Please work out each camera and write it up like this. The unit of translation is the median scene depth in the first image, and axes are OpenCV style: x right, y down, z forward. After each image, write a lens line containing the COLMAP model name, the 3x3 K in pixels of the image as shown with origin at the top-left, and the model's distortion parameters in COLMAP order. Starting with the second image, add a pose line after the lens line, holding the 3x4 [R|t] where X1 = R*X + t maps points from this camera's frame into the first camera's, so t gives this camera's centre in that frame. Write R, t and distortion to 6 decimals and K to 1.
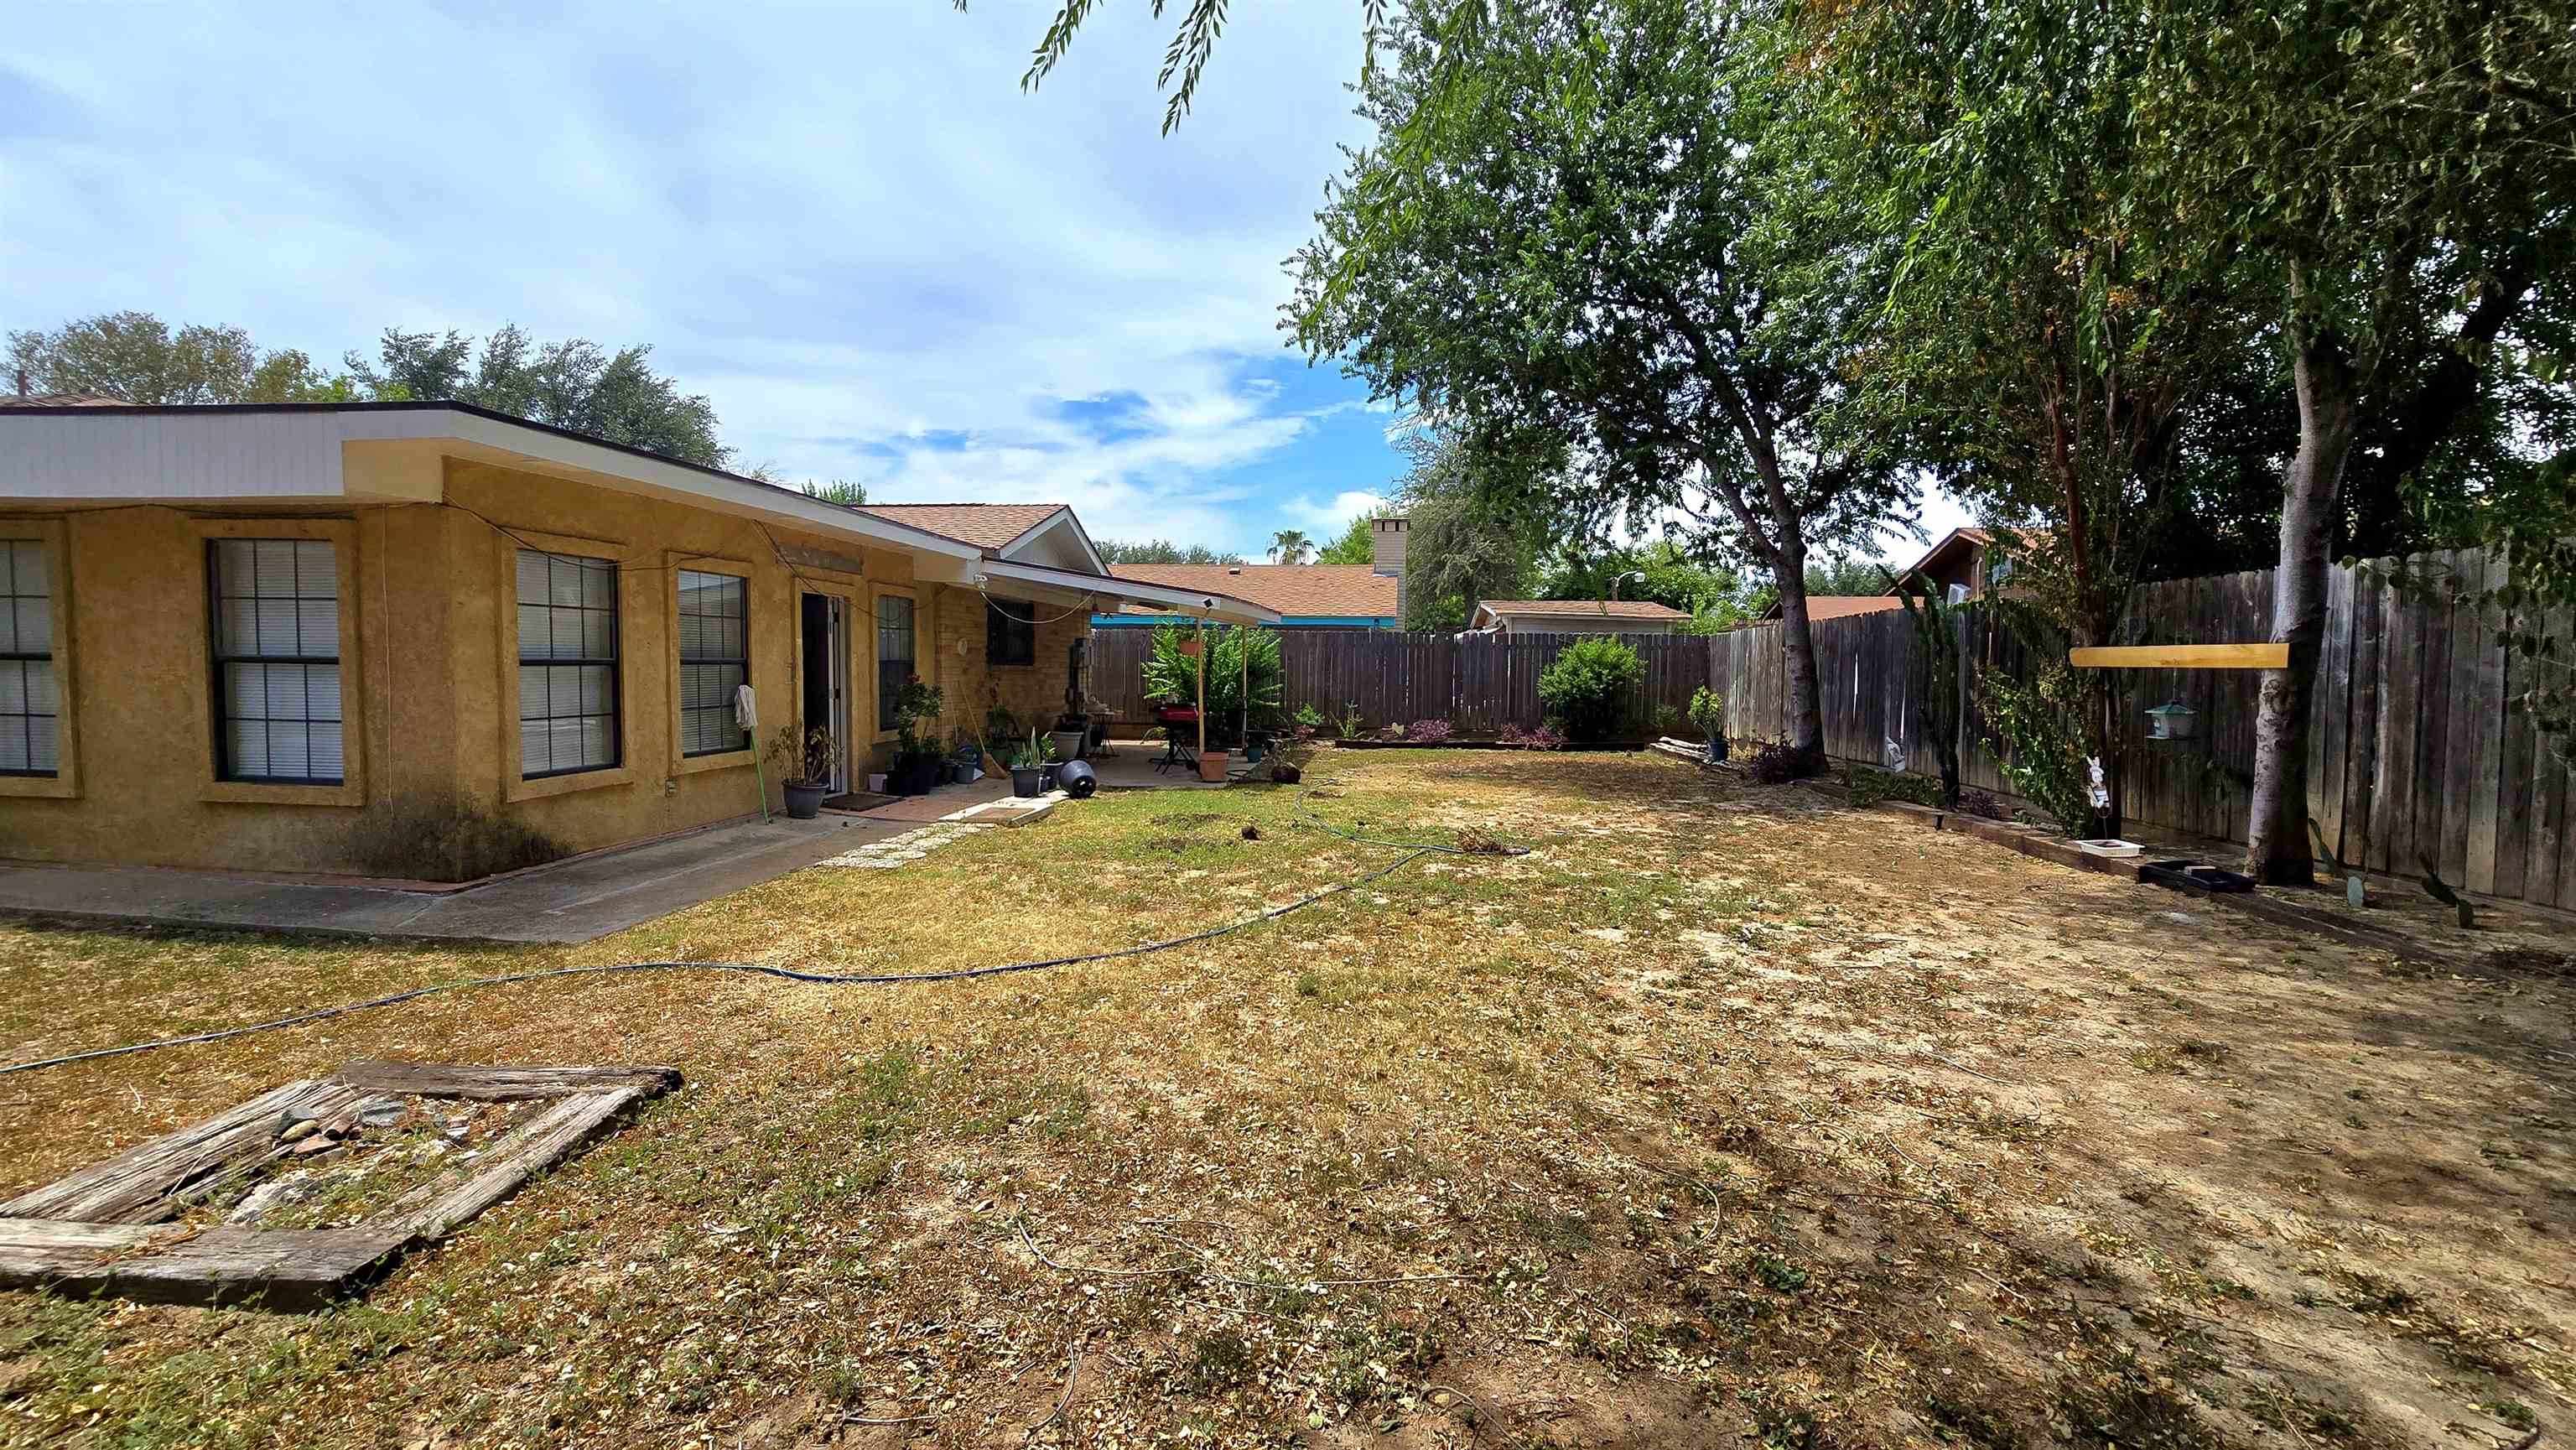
lens RADIAL K [[1071.7, 0, 1296.1], [0, 1071.7, 715.9], [0, 0, 1]] dist [-0.005127, 0.000639]
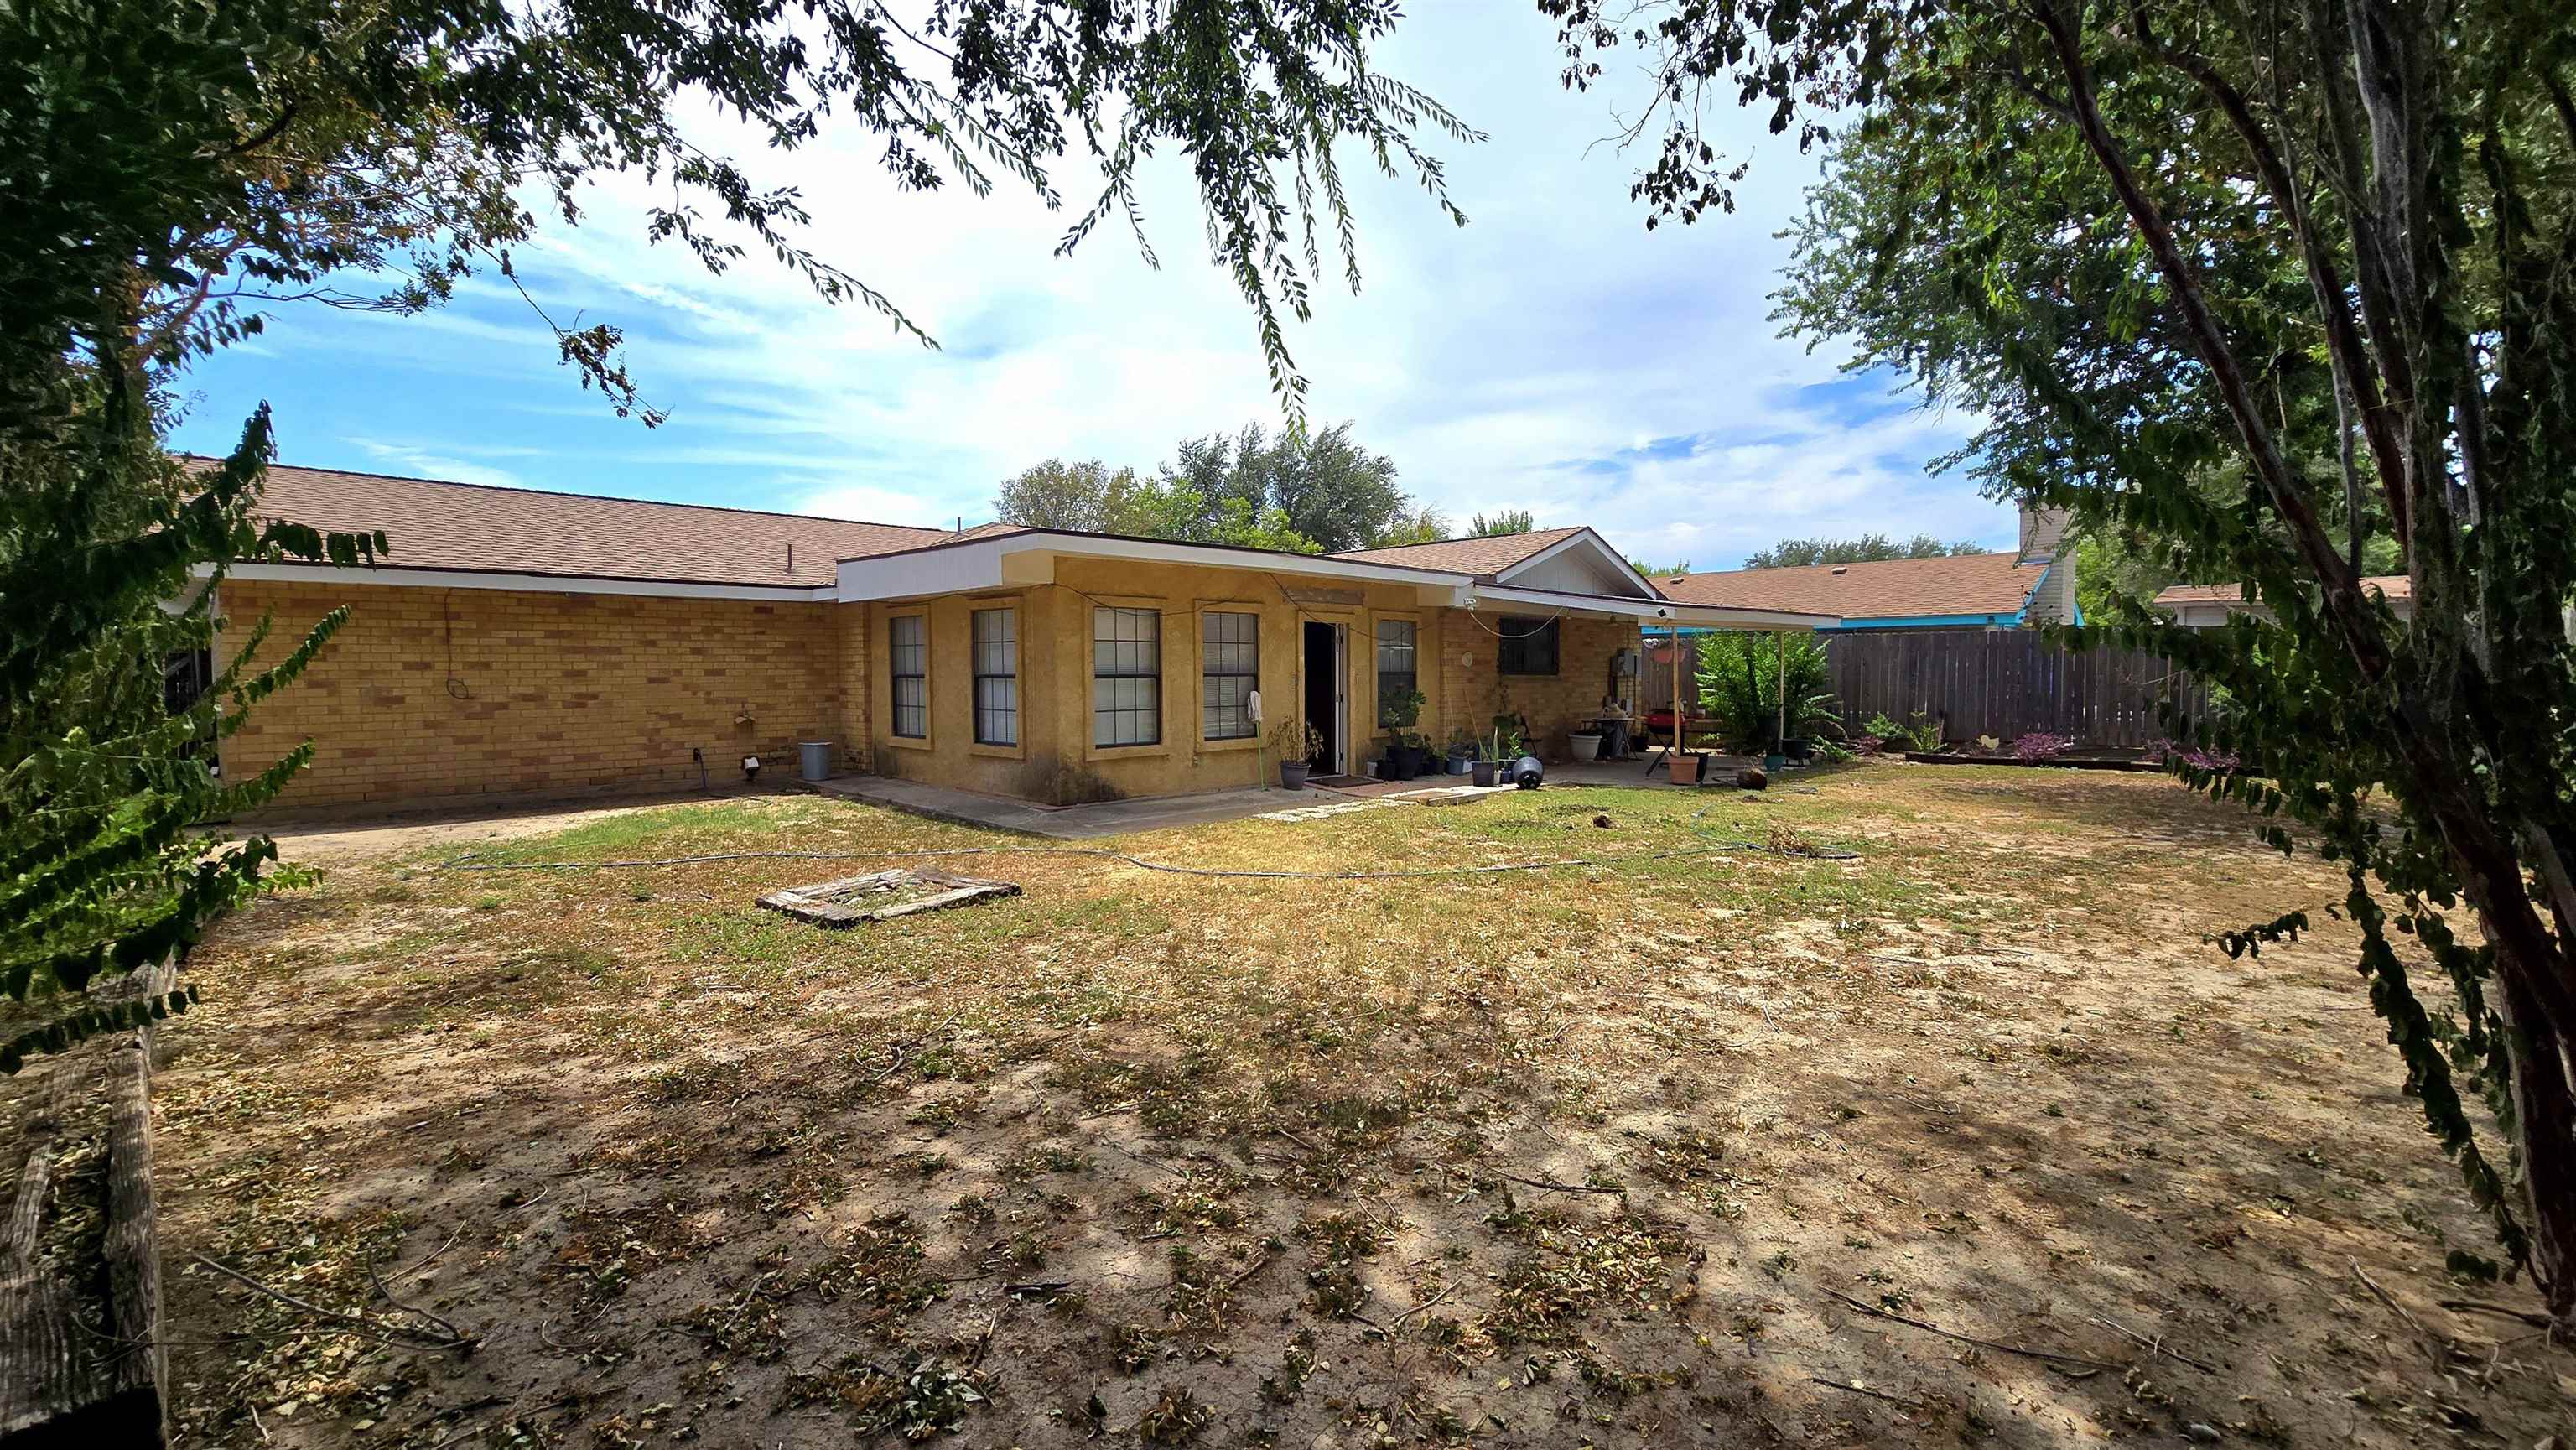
lens RADIAL K [[1071.7, 0, 1264.6], [0, 1071.7, 725.9], [0, 0, 1]] dist [-0.005127, 0.000639]
pose [[0.781060, 0.016067, -0.624250, 0.450267], [-0.017508, 0.999839, 0.003828, 0.013773], [0.624211, 0.007940, 0.781215, -0.105929]]
